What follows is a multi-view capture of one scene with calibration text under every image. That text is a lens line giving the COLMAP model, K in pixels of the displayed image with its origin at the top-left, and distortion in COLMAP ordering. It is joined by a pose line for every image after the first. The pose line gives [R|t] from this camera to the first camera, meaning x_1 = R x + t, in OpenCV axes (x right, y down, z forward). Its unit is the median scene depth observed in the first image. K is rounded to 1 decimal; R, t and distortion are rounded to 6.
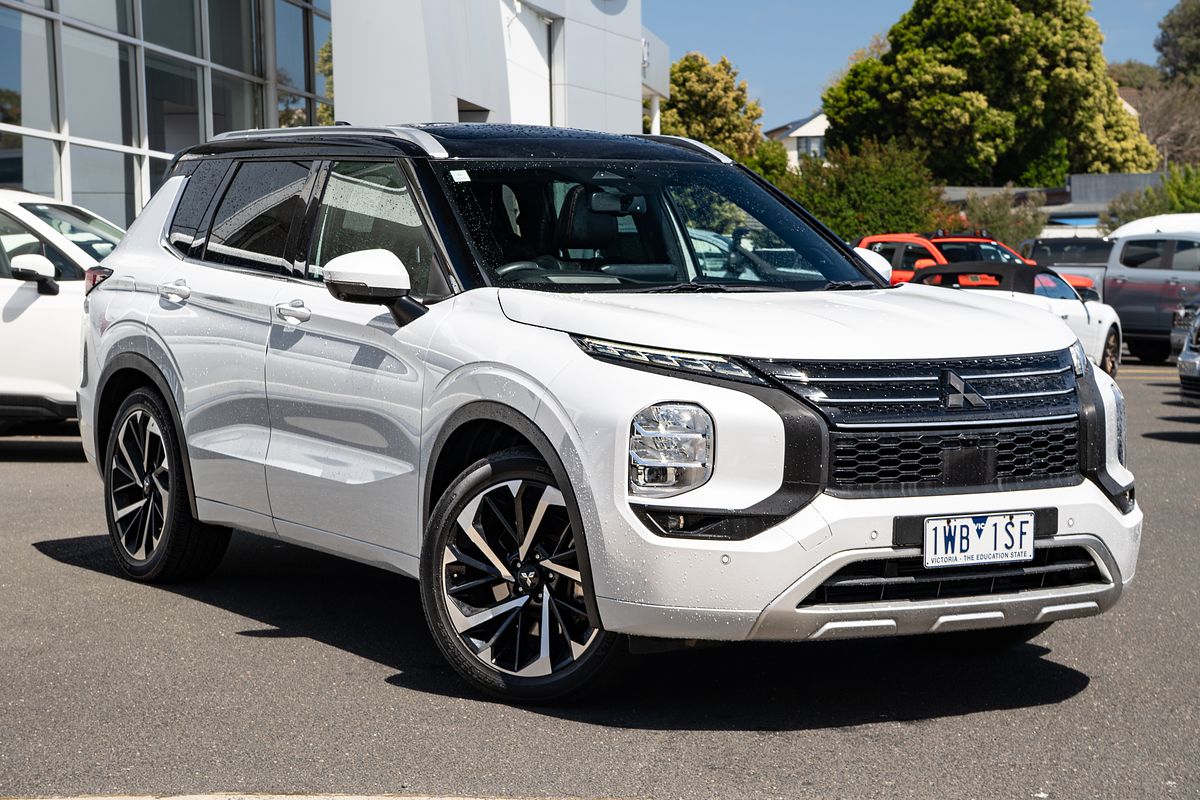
lens RADIAL K [[2530.7, 0, 600.0], [0, 2530.7, 400.0], [0, 0, 1]] dist [0.521212, 0.361619]
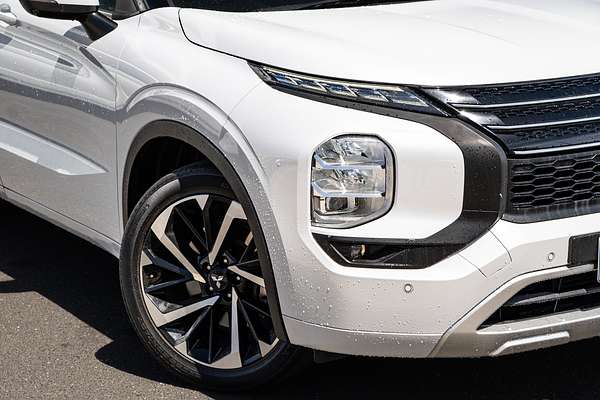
lens RADIAL K [[1265.4, 0, 300.0], [0, 1265.4, 200.0], [0, 0, 1]] dist [0.521212, 0.361619]
pose [[0.998948, -0.033925, 0.030860, -0.008829], [0.028479, 0.986314, 0.162401, -0.055798], [-0.035947, -0.161352, 0.986242, 0.481960]]
